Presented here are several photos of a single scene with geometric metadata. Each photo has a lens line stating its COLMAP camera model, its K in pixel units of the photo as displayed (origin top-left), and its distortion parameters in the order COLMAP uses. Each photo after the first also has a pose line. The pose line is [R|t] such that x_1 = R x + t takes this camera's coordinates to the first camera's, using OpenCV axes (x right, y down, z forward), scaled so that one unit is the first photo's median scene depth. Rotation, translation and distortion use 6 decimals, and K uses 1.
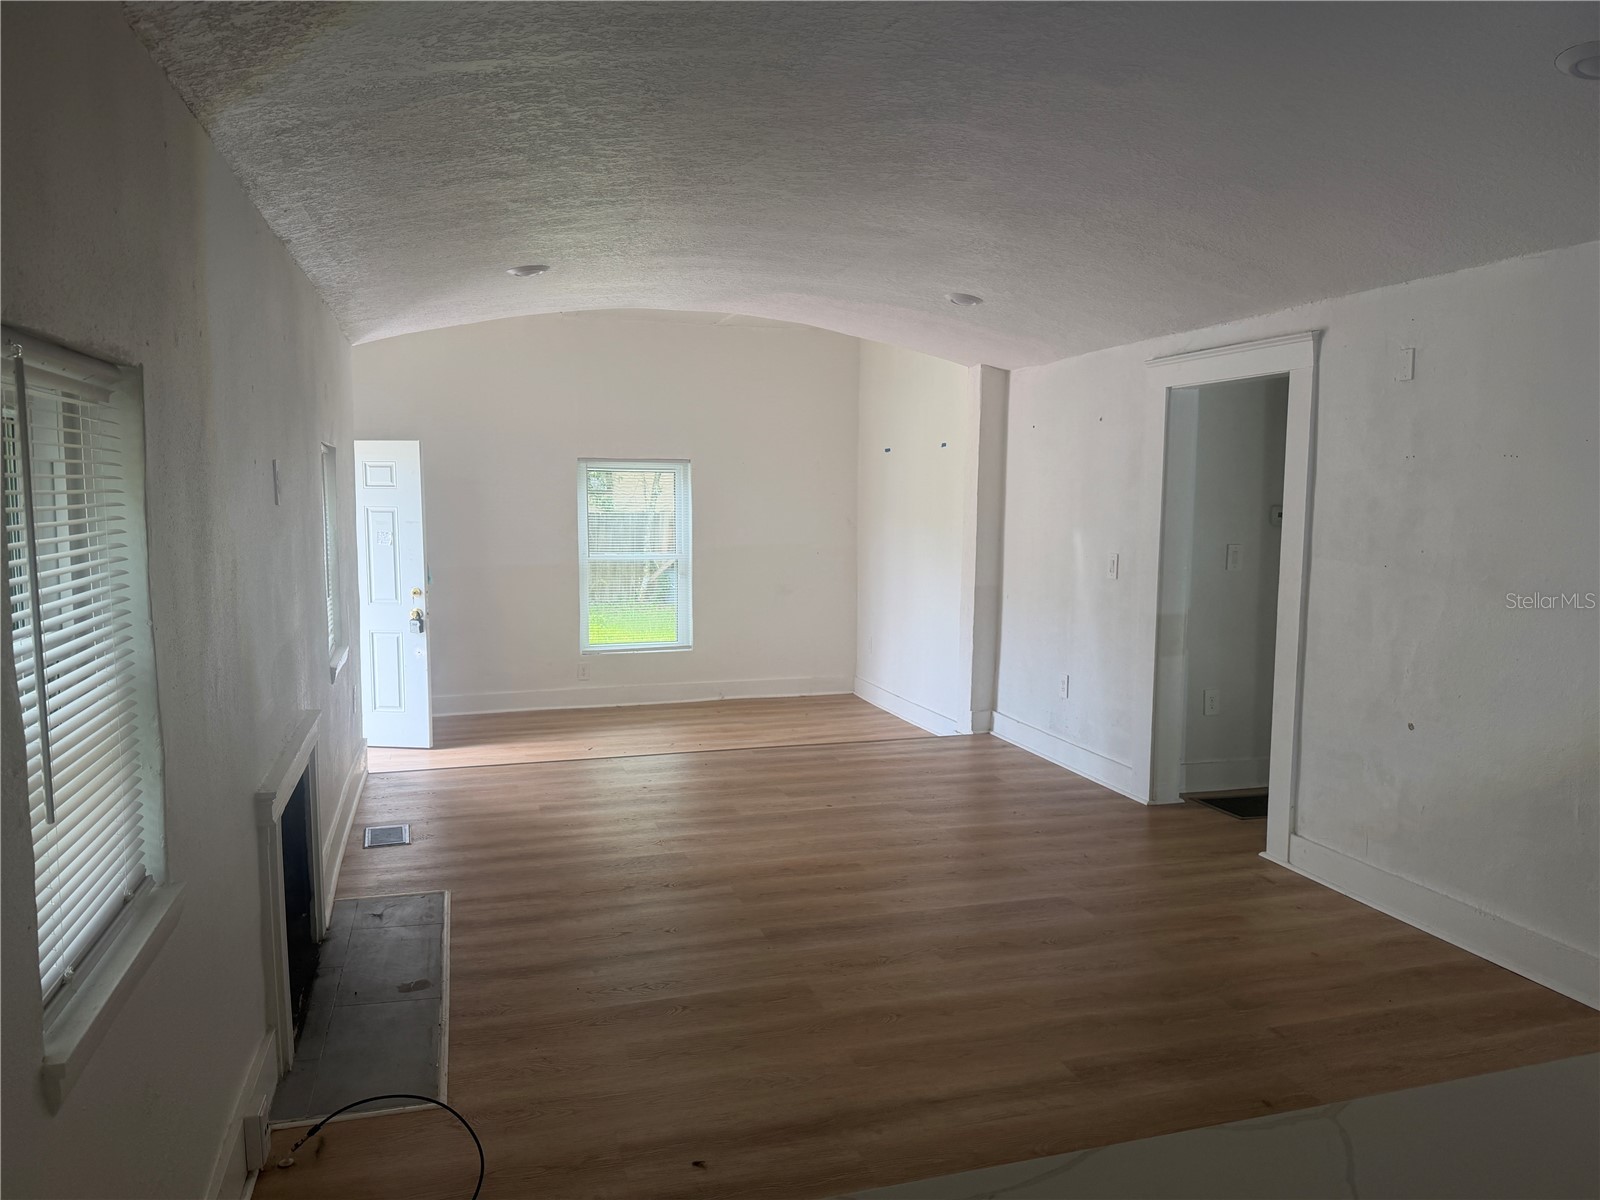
lens RADIAL K [[1120.7, 0, 796.9], [0, 1120.7, 601.0], [0, 0, 1]] dist [0.053253, -0.077616]
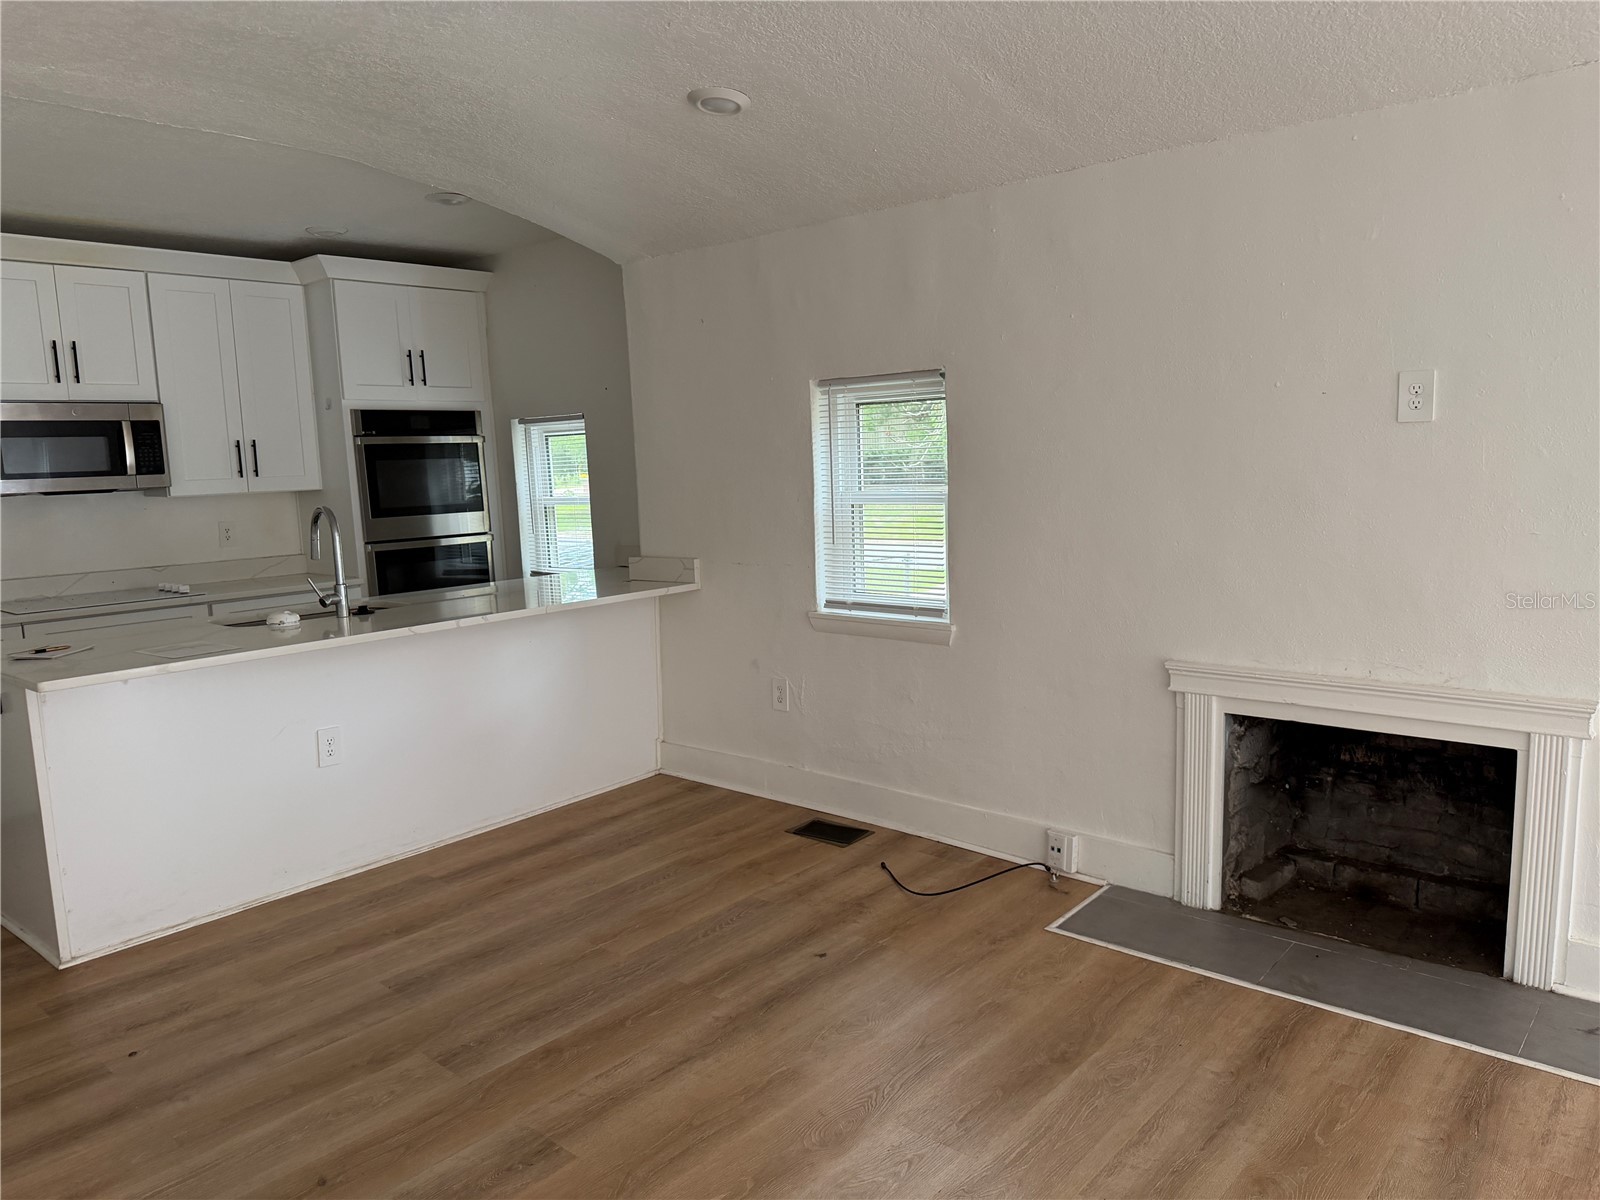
lens RADIAL K [[1120.7, 0, 803.0], [0, 1120.7, 614.9], [0, 0, 1]] dist [0.053253, -0.077616]
pose [[-0.841154, 0.094496, -0.532477, 0.515885], [-0.036027, 0.972637, 0.229520, -0.151500], [0.539595, 0.212245, -0.814733, 1.758465]]
